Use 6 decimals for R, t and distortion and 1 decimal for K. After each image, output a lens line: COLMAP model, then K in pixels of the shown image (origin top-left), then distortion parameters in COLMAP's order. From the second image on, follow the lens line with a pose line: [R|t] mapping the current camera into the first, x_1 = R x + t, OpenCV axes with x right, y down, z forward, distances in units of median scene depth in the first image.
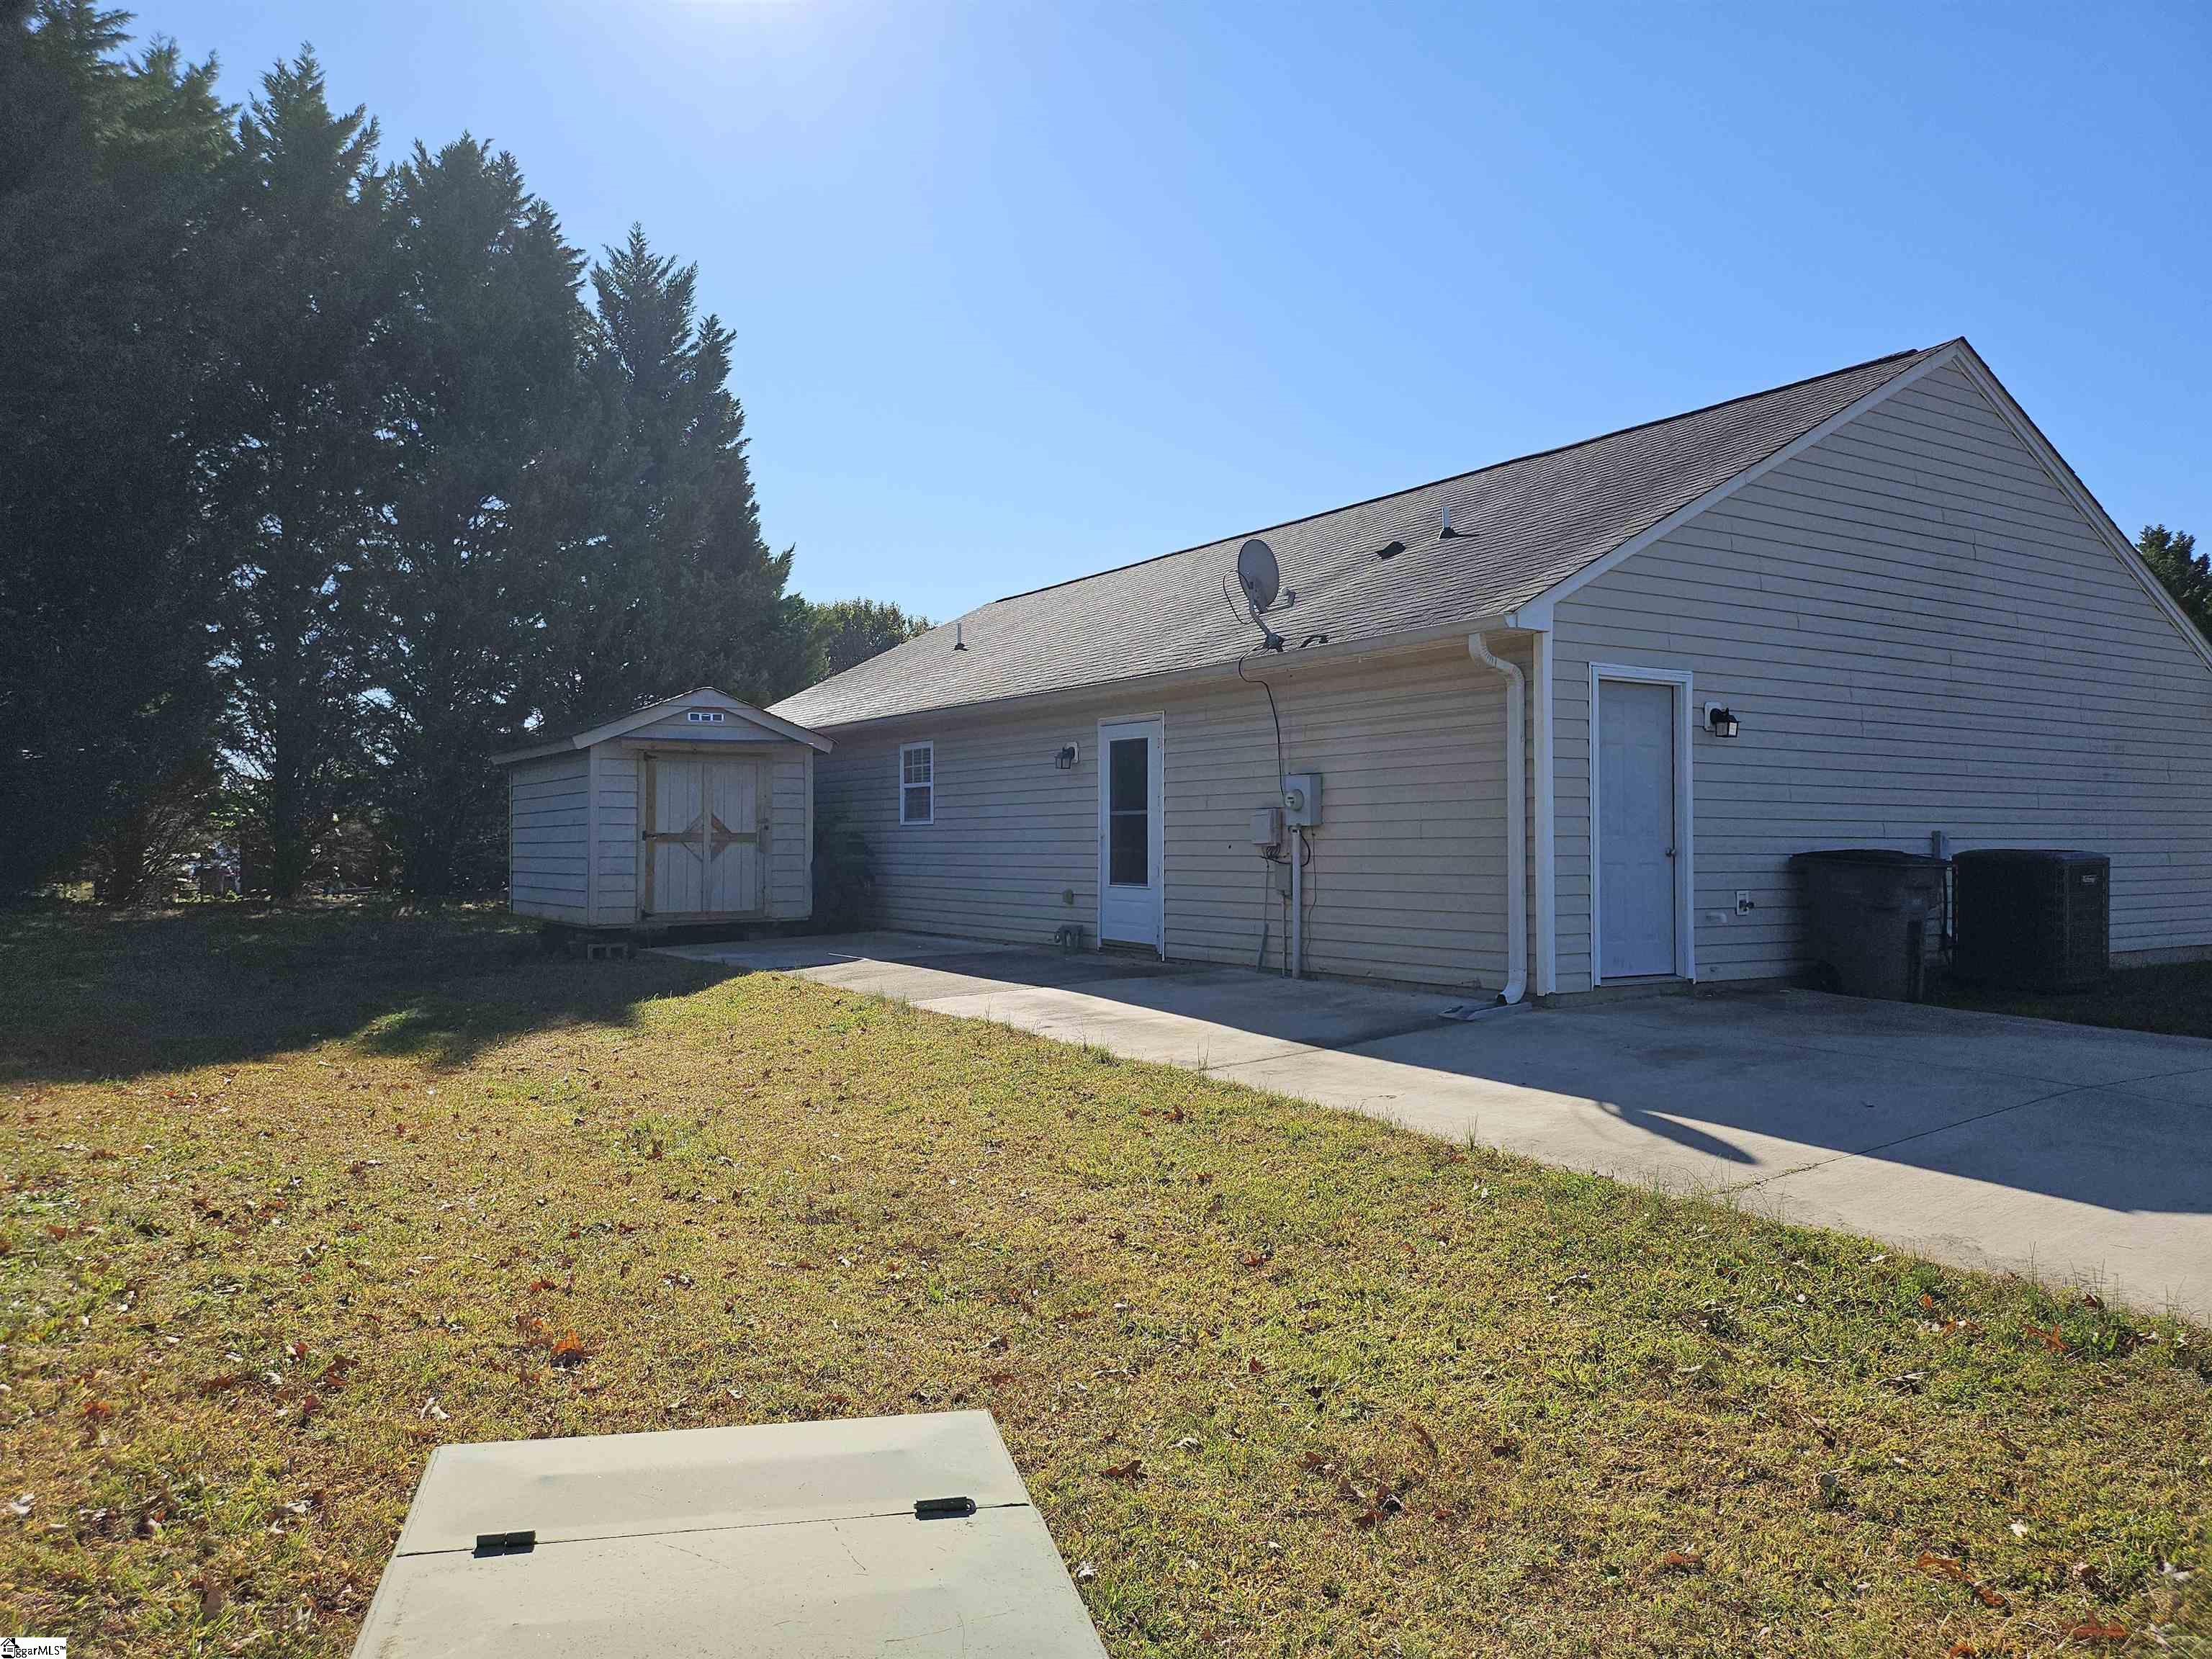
lens RADIAL K [[1567.4, 0, 1098.0], [0, 1567.4, 836.8], [0, 0, 1]] dist [0.050513, -0.061682]
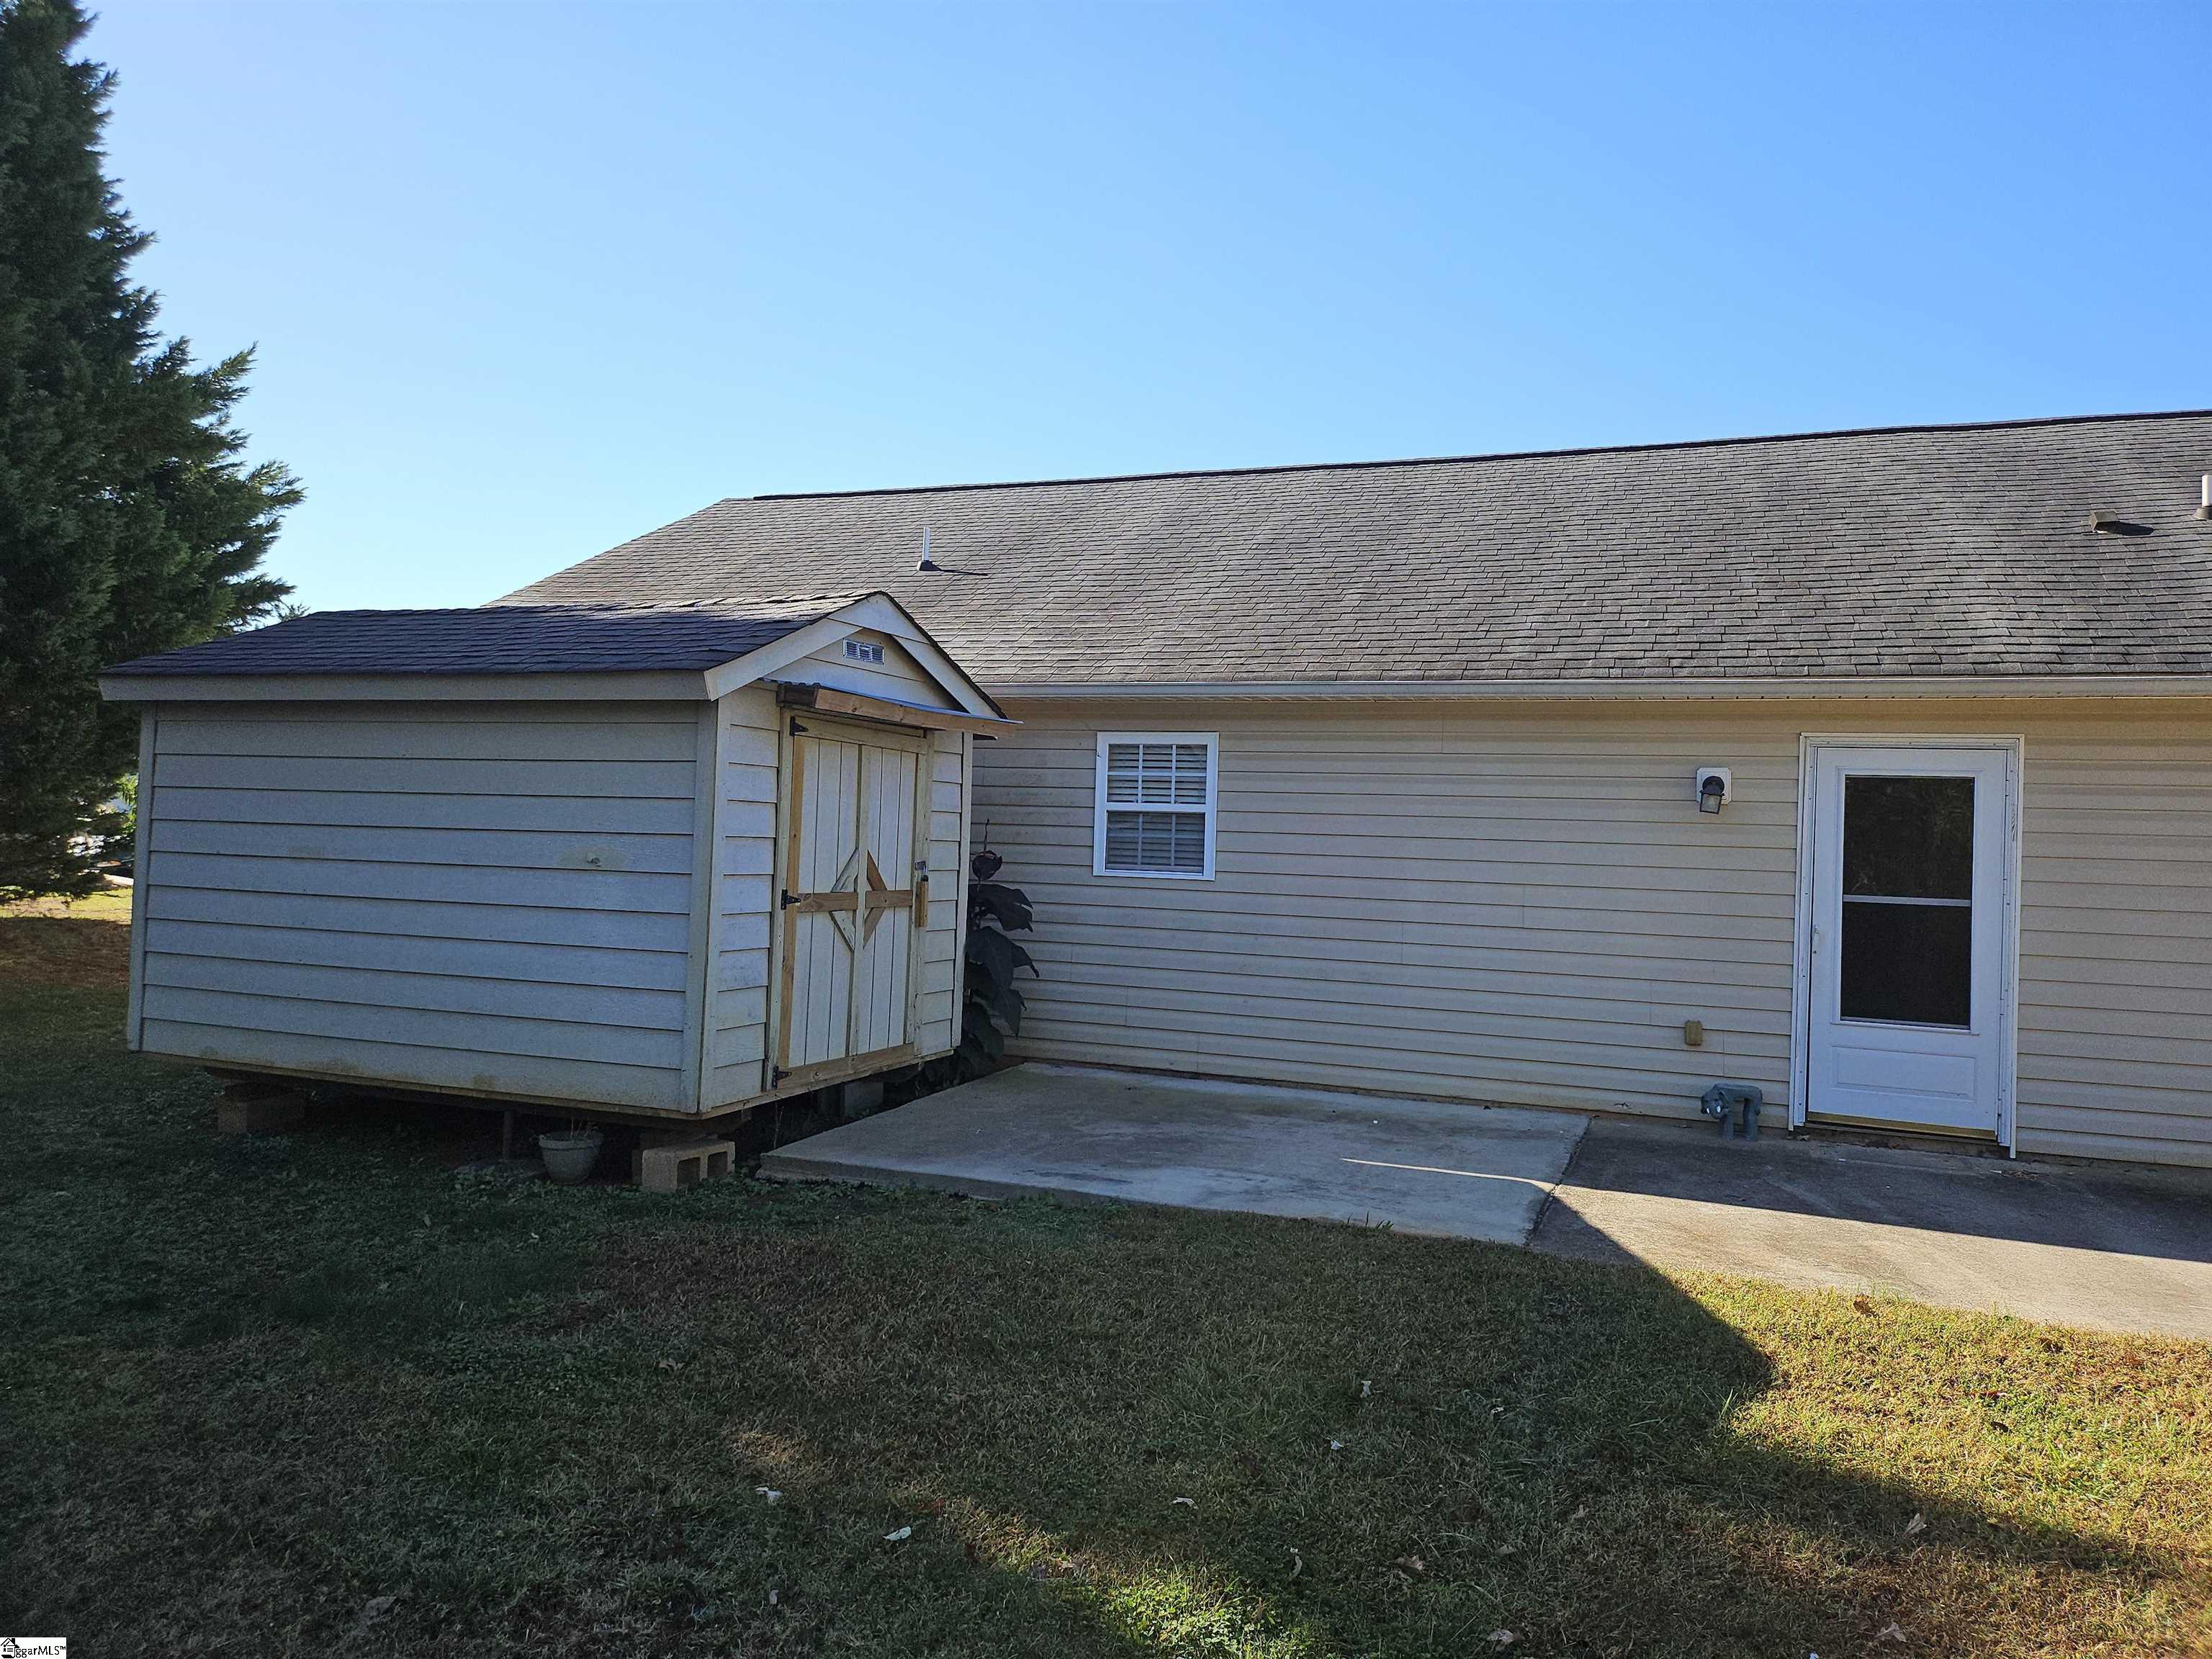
lens RADIAL K [[1567.4, 0, 1111.3], [0, 1567.4, 806.1], [0, 0, 1]] dist [0.050513, -0.061682]
pose [[0.816813, 0.045058, 0.575140, -0.471329], [-0.039670, 0.998972, -0.021923, -0.021495], [-0.575537, -0.004909, 0.817761, 0.574900]]
